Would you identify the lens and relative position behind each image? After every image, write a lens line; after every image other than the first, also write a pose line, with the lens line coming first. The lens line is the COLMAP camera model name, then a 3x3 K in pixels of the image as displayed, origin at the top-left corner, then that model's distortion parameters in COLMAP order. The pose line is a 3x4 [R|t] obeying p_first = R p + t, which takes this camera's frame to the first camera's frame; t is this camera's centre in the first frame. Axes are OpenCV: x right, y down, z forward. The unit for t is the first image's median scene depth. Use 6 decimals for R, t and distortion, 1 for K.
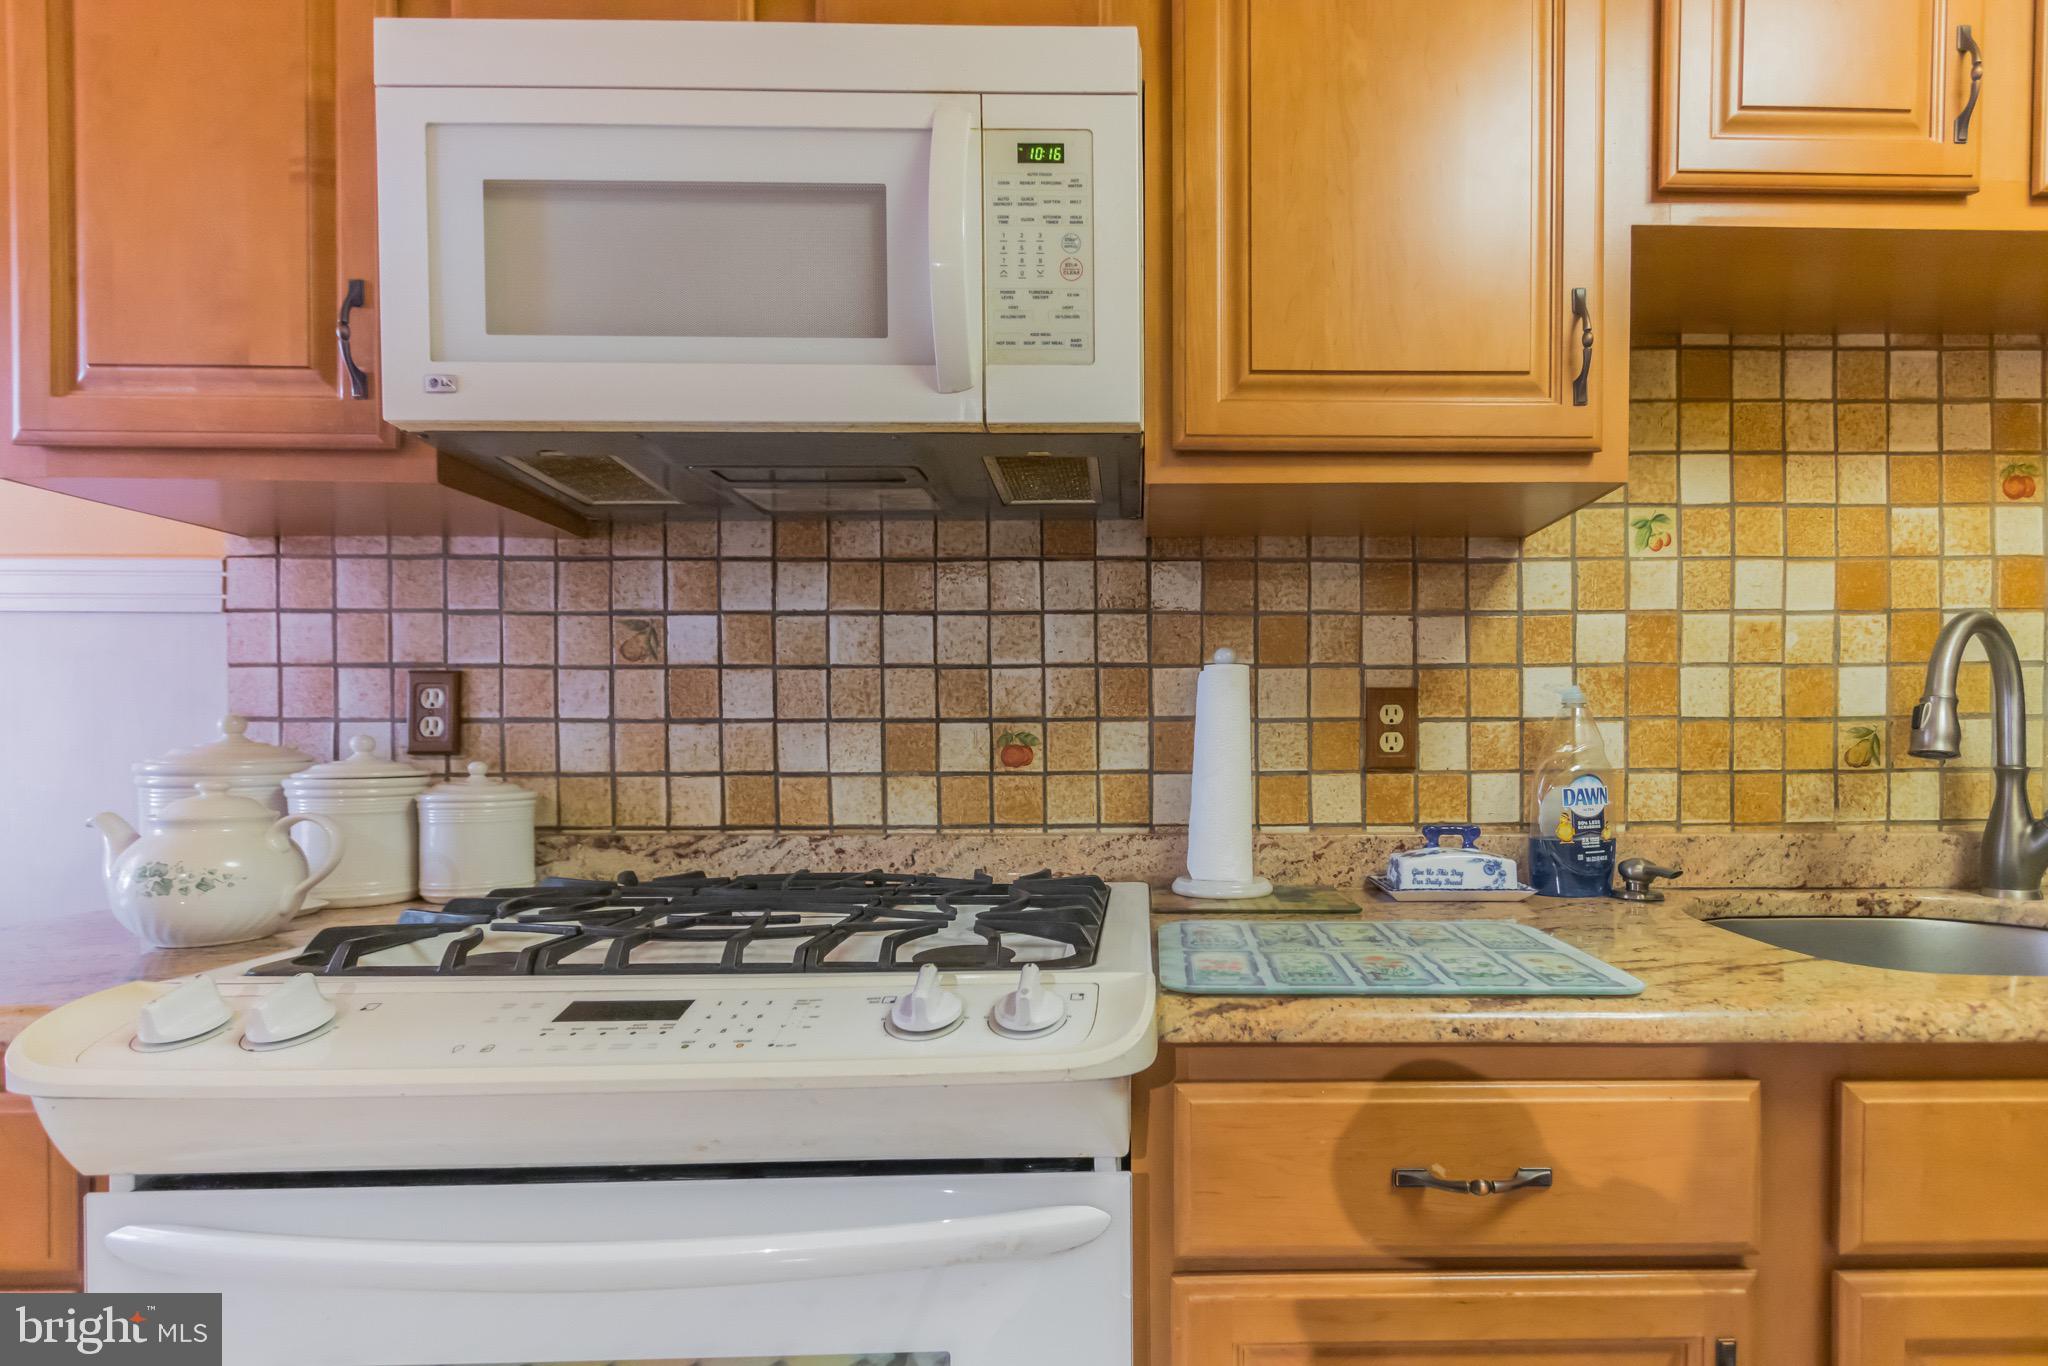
lens RADIAL K [[957.2, 0, 1180.5], [0, 957.2, 760.1], [0, 0, 1]] dist [0.003881, -0.001187]
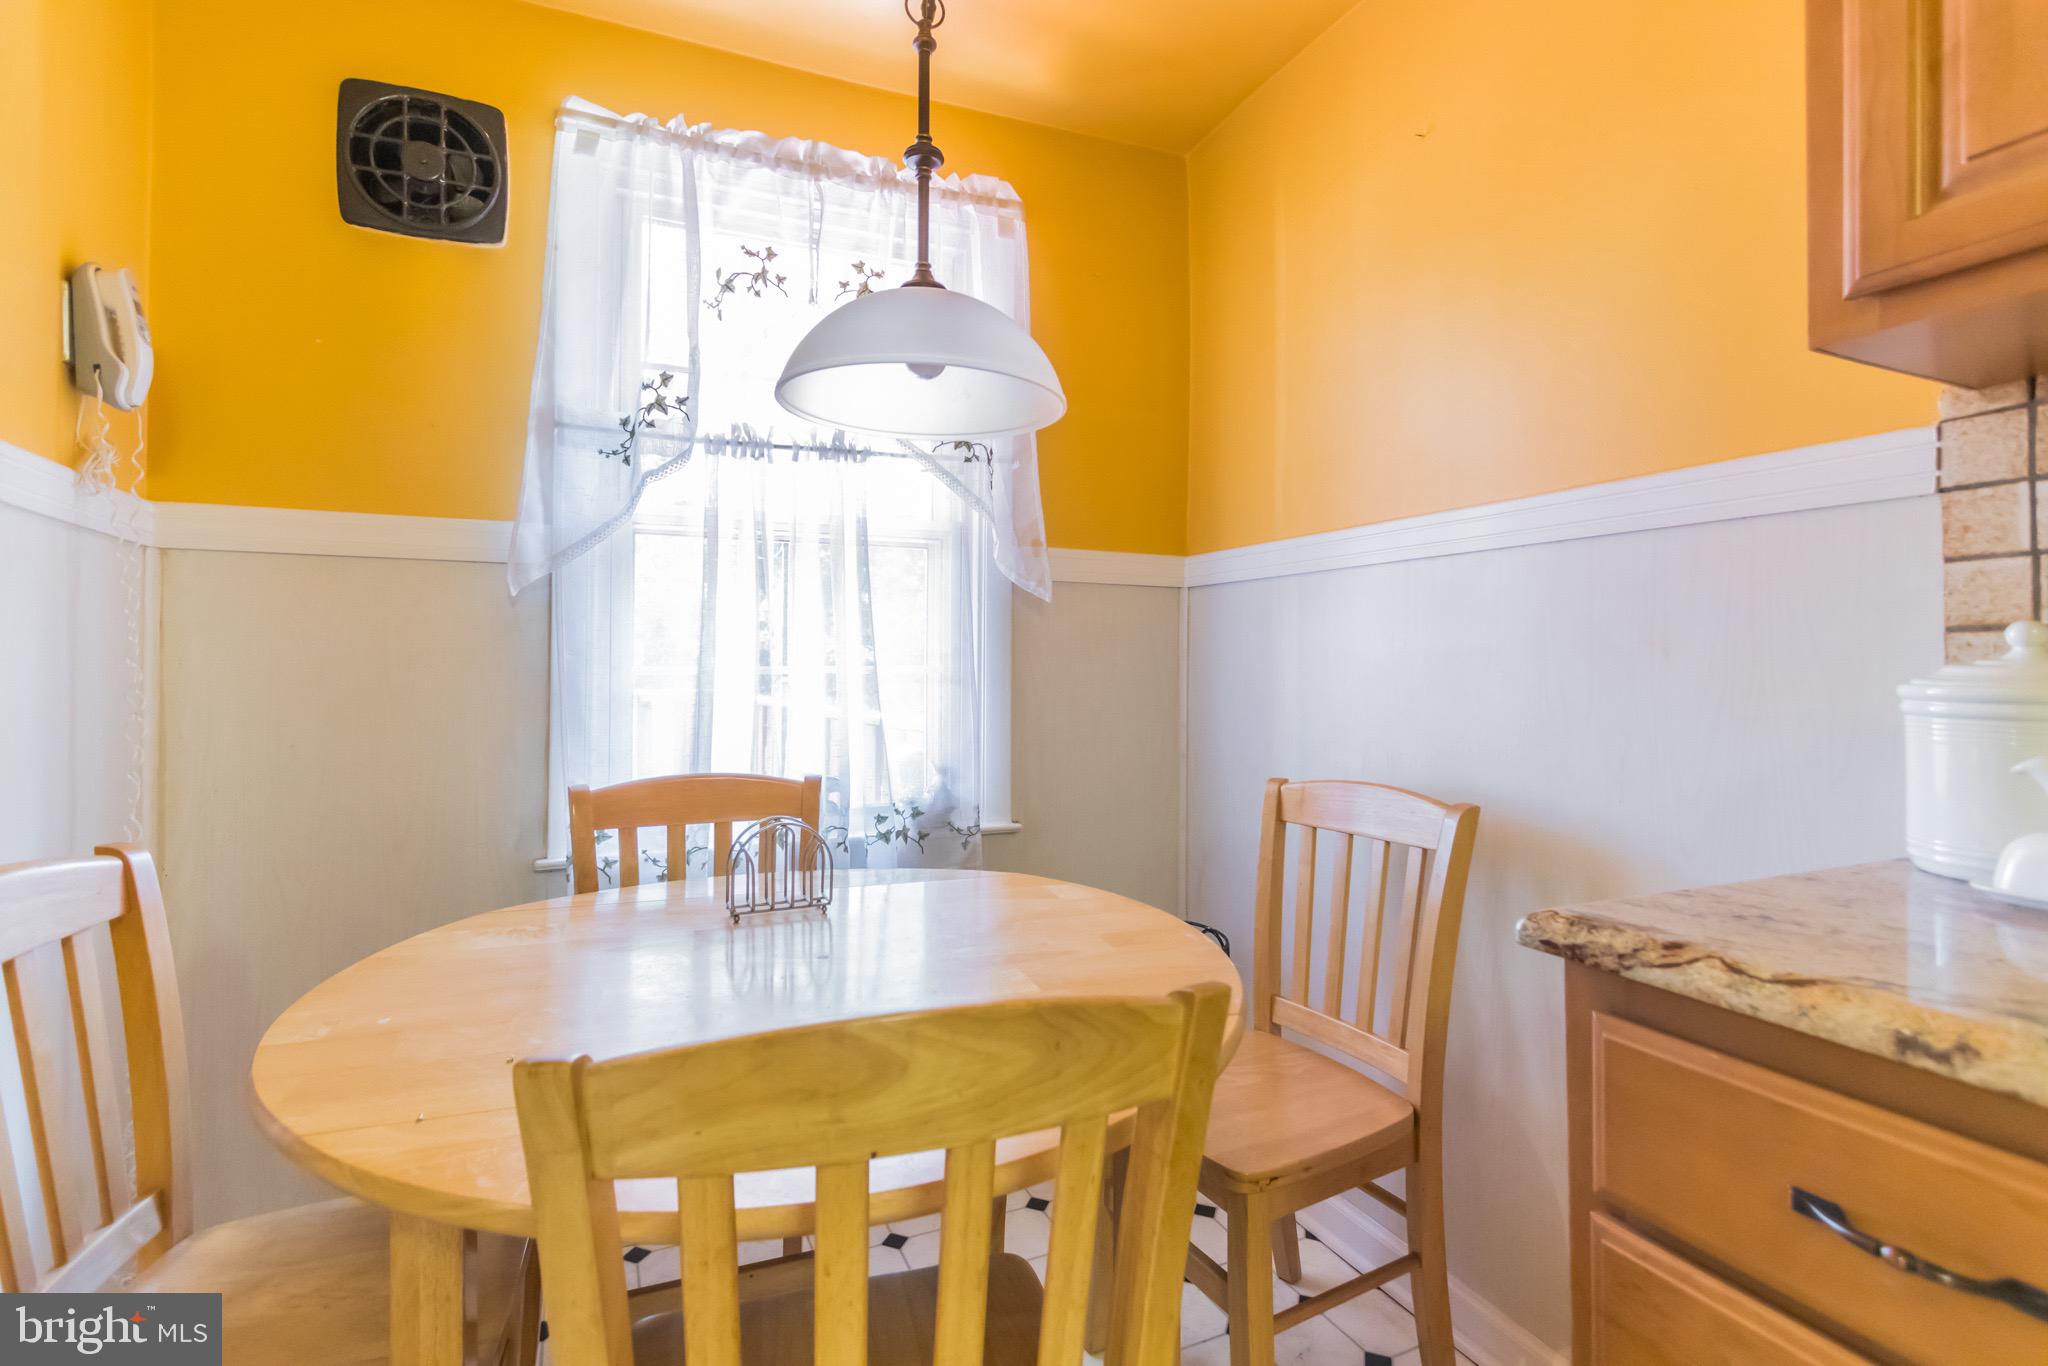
lens RADIAL K [[957.2, 0, 1037.0], [0, 957.2, 661.4], [0, 0, 1]] dist [0.003881, -0.001187]
pose [[0.362979, -0.005695, -0.931780, -0.533981], [-0.015544, 0.999805, -0.012166, 0.003171], [0.931668, 0.018900, 0.362819, 0.037709]]
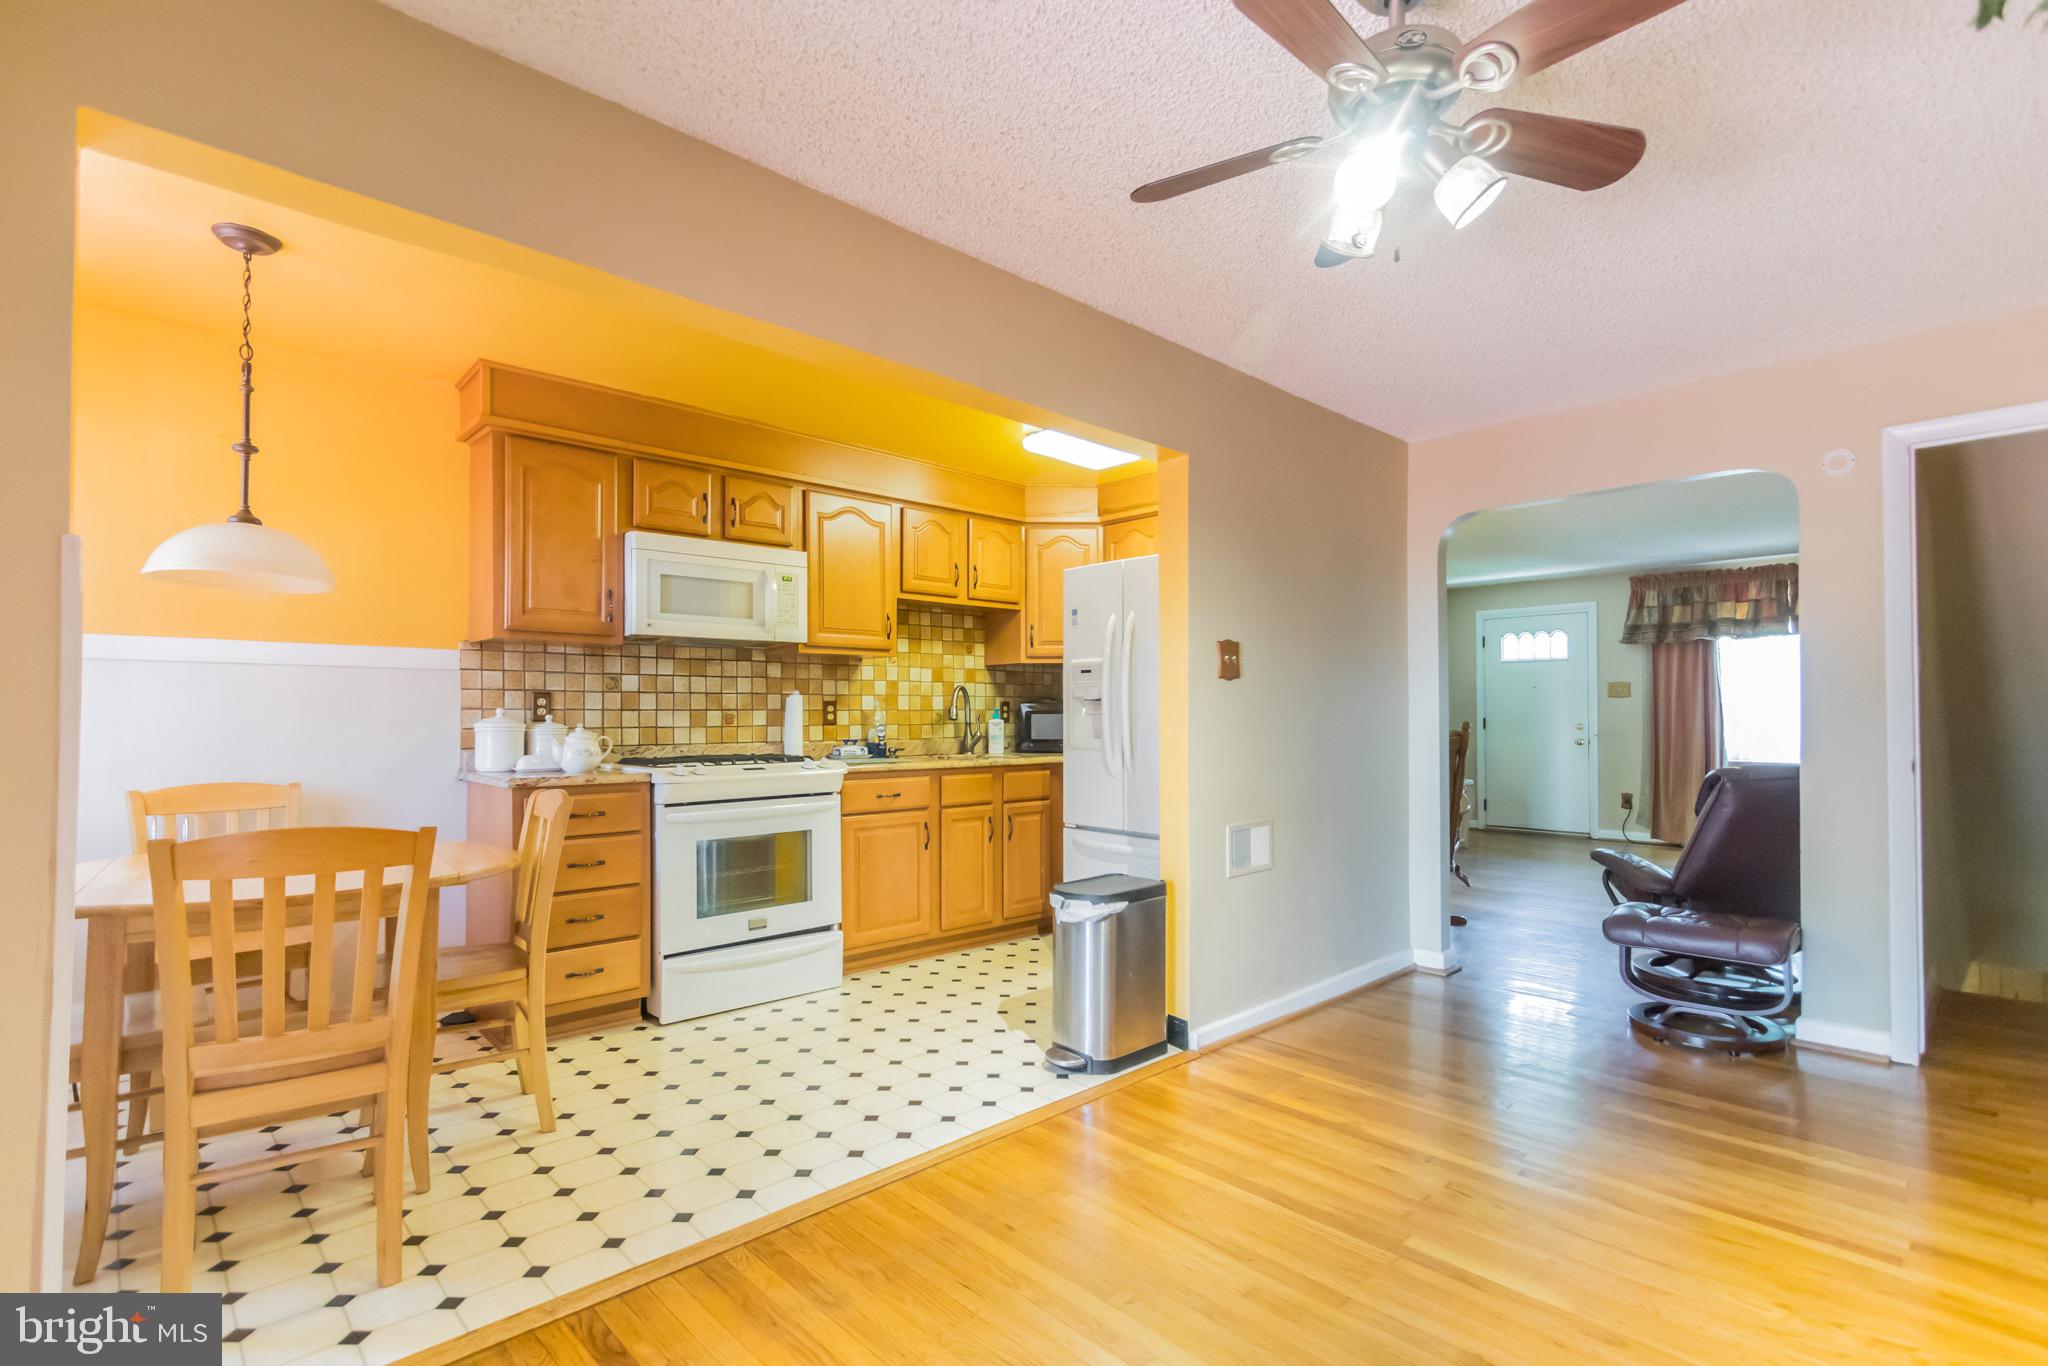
lens RADIAL K [[957.2, 0, 1010.4], [0, 957.2, 702.0], [0, 0, 1]] dist [0.003881, -0.001187]
pose [[0.745398, 0.008623, 0.666564, -1.633828], [0.015820, 0.999406, -0.030619, 0.045548], [-0.666432, 0.033369, 0.744819, -2.056756]]
